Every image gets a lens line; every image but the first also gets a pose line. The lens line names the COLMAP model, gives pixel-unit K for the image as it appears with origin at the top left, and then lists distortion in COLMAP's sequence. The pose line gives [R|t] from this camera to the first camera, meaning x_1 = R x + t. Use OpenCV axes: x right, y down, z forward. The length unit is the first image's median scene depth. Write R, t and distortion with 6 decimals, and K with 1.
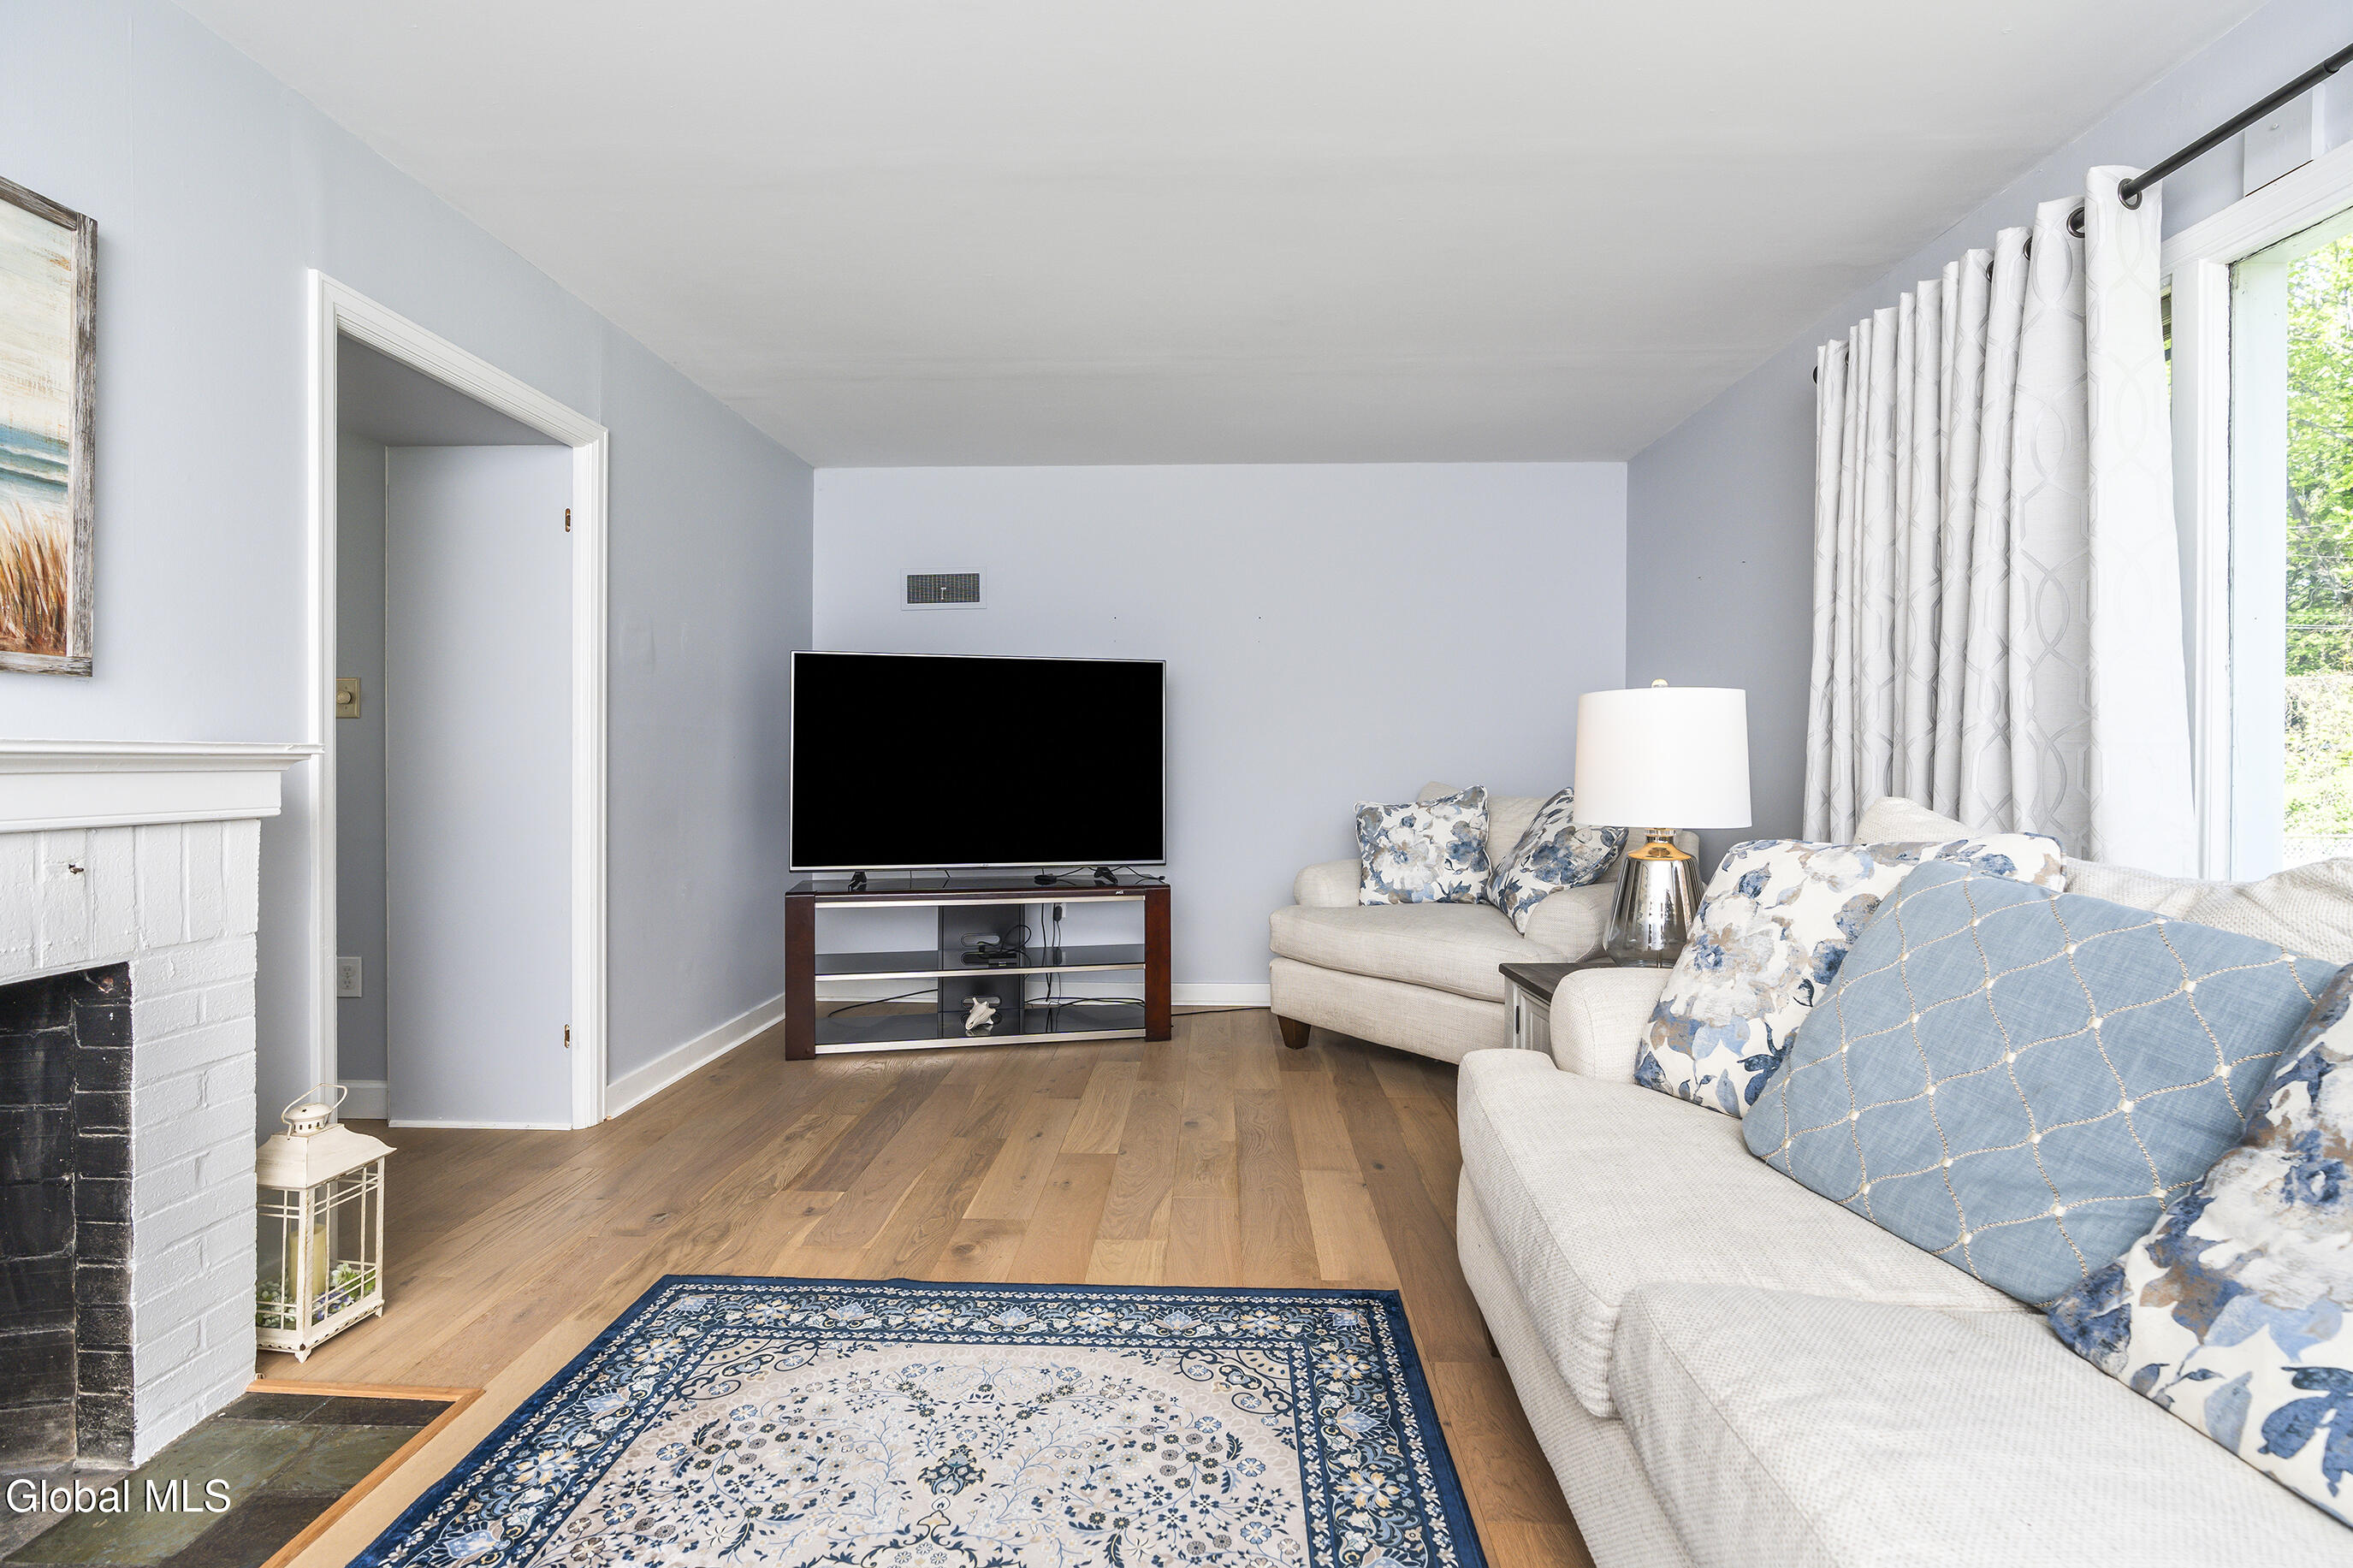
lens RADIAL K [[1065.9, 0, 1191.1], [0, 1065.9, 769.4], [0, 0, 1]] dist [-0.011311, 0.002543]
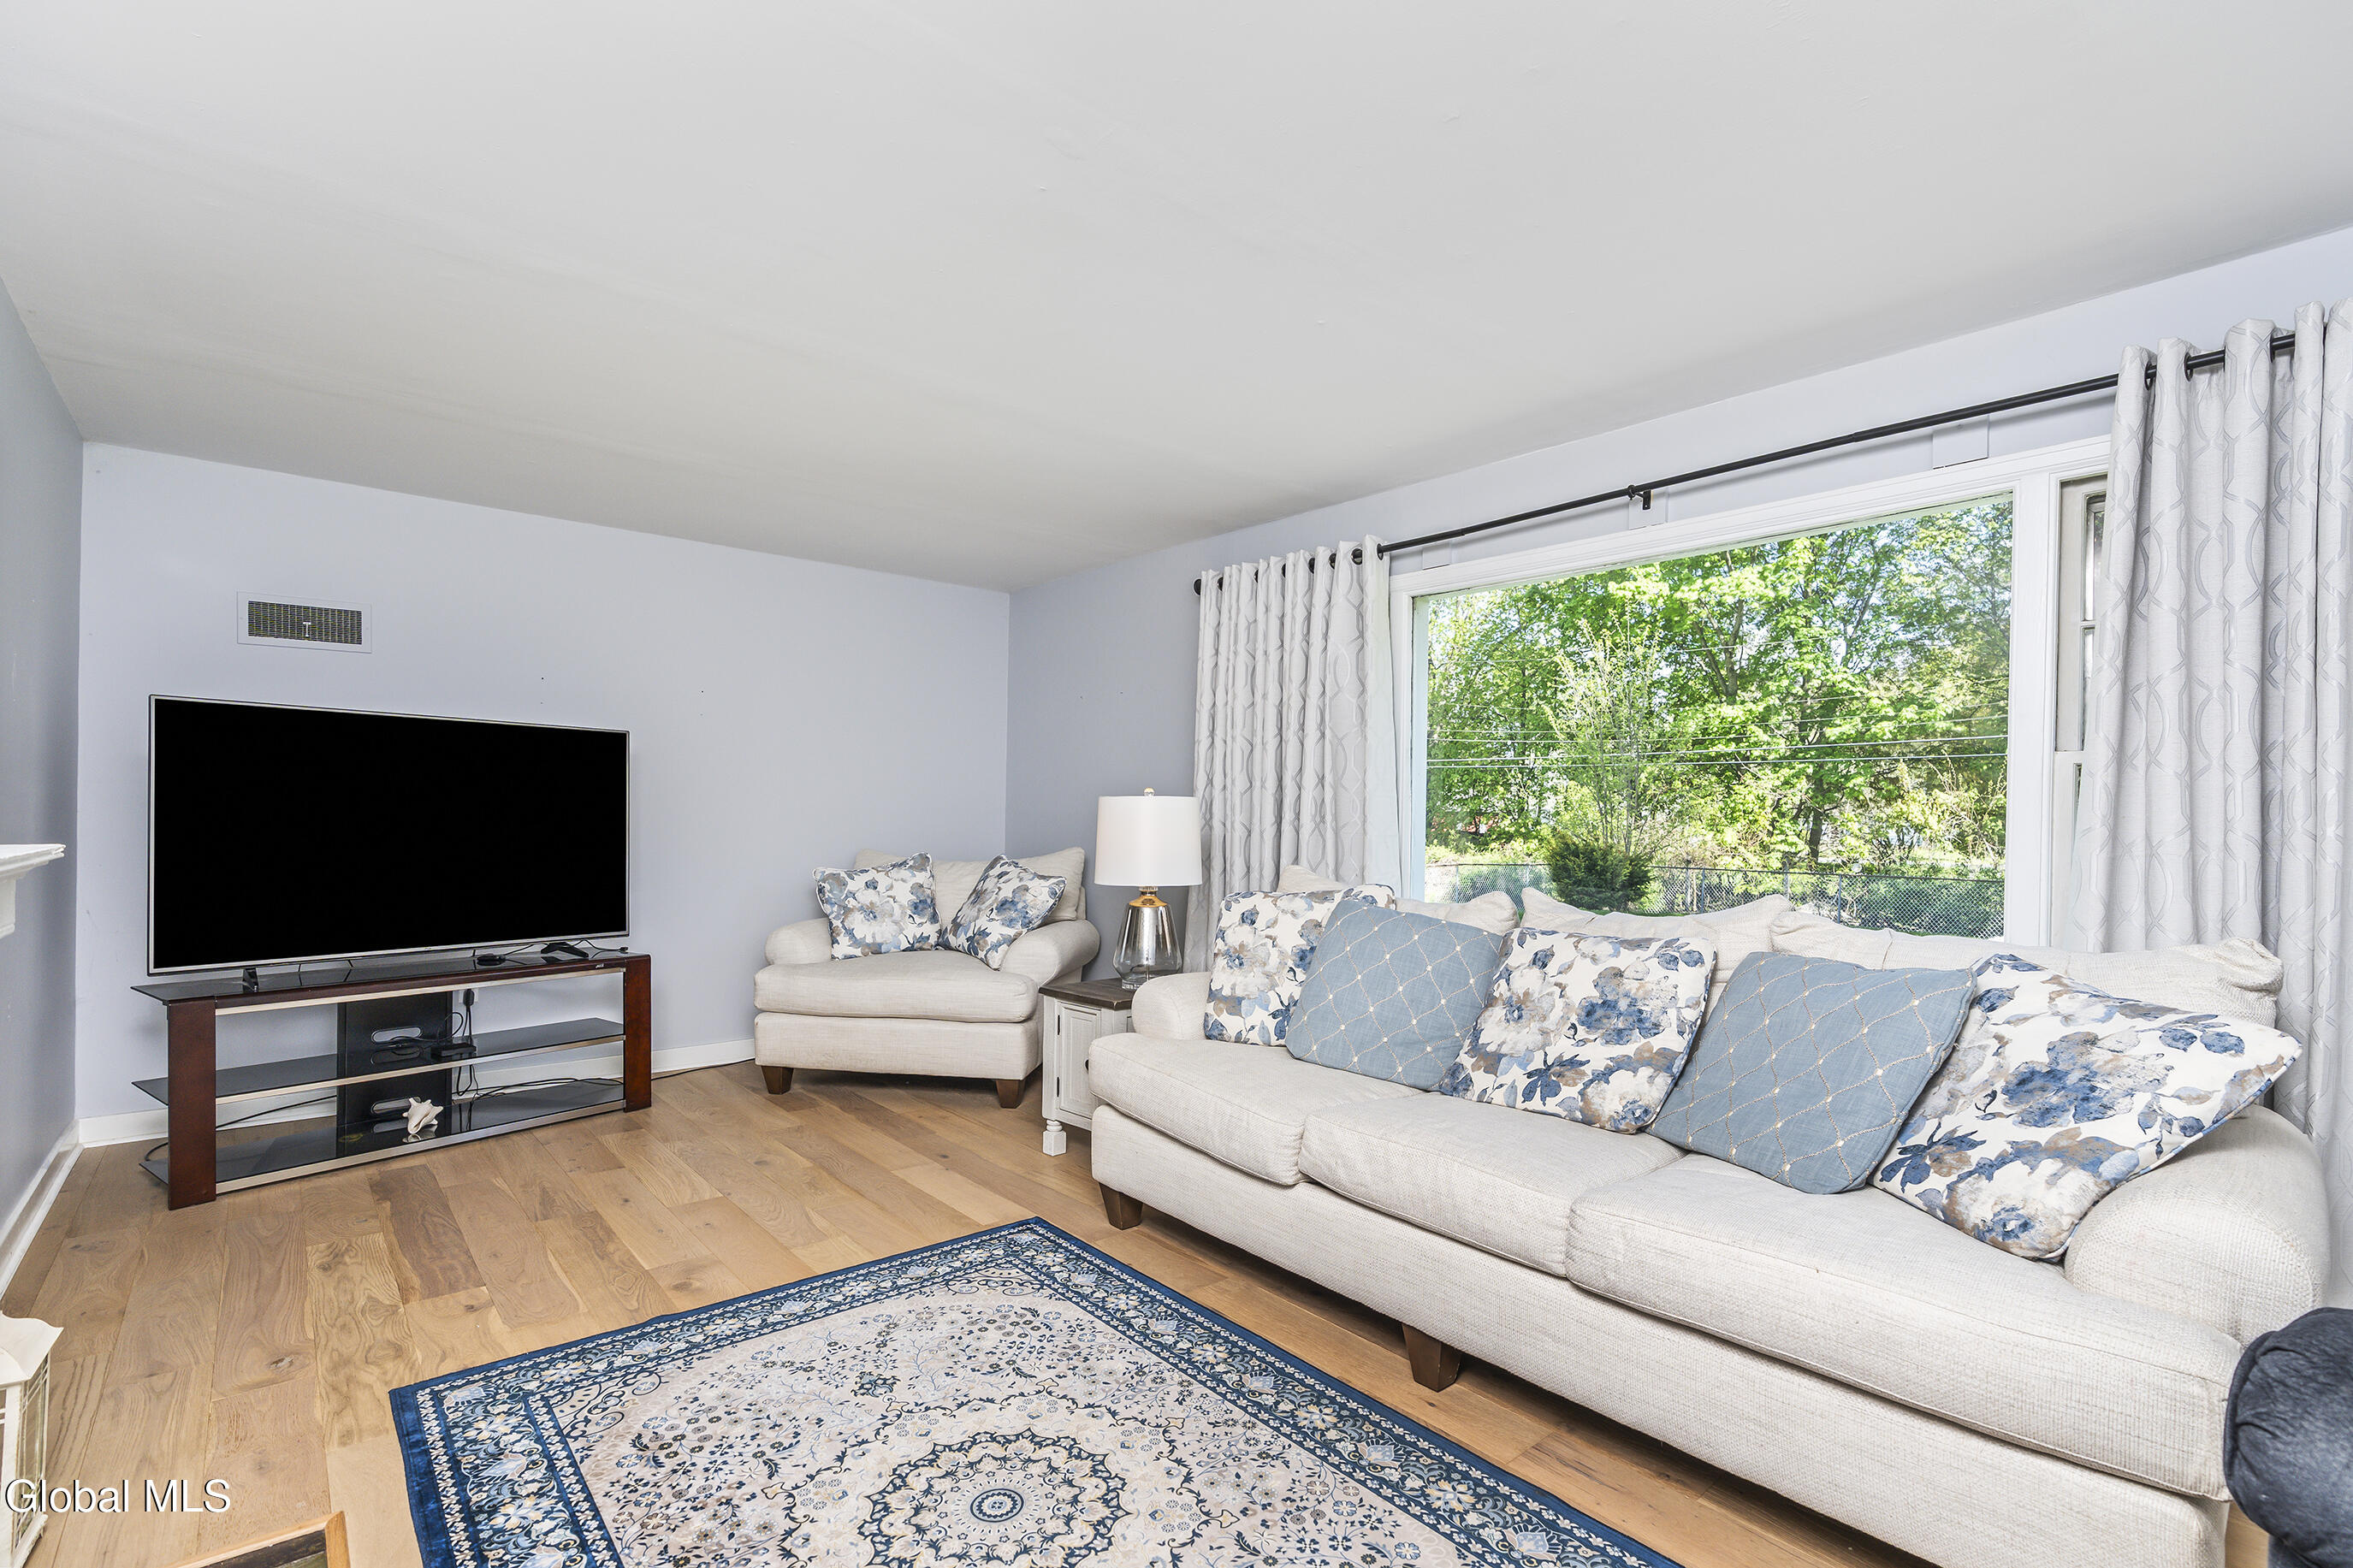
lens RADIAL K [[1065.9, 0, 1221.9], [0, 1065.9, 823.2], [0, 0, 1]] dist [-0.011311, 0.002543]
pose [[0.725564, 0.005032, 0.688136, -0.530291], [-0.007561, 0.999971, 0.000660, -0.036017], [-0.688113, -0.005682, 0.725581, -0.178796]]
